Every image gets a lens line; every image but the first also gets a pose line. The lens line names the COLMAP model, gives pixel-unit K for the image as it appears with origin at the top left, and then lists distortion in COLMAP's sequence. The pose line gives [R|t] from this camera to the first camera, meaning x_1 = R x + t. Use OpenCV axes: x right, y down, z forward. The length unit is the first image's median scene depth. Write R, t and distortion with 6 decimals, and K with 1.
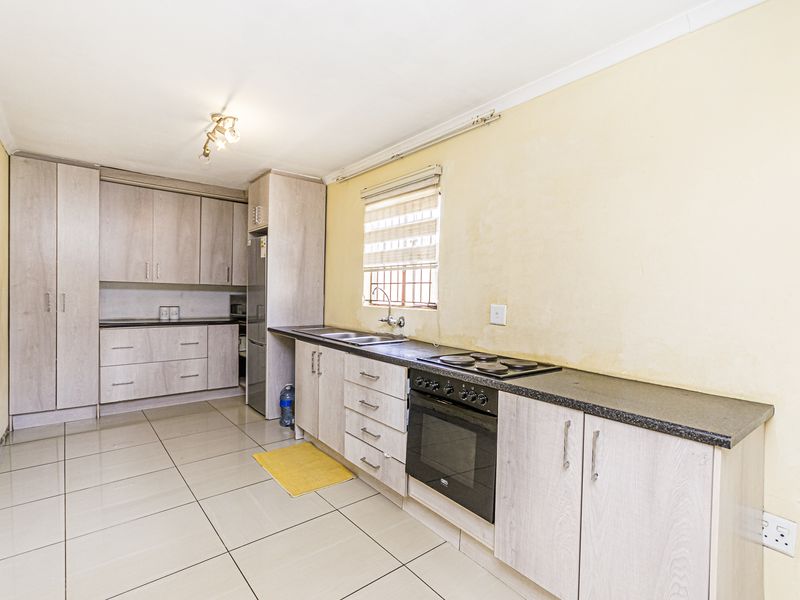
lens RADIAL K [[402.8, 0, 398.2], [0, 402.8, 300.0], [0, 0, 1]] dist [0.005040, 0.000411]
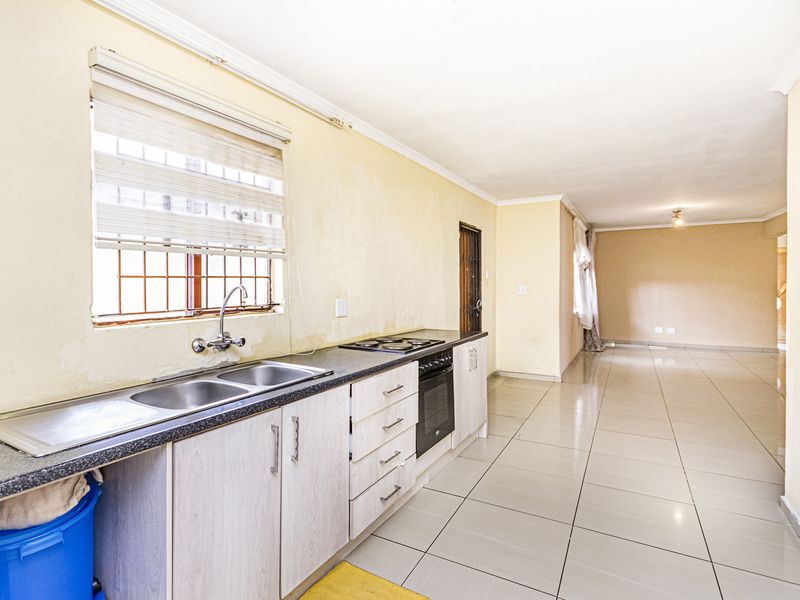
lens RADIAL K [[402.8, 0, 396.6], [0, 402.8, 291.7], [0, 0, 1]] dist [0.005040, 0.000411]
pose [[-0.344894, -0.032404, 0.938082, -0.690388], [0.023904, 0.998777, 0.043289, -0.042212], [-0.938337, 0.037354, -0.343698, 1.023937]]
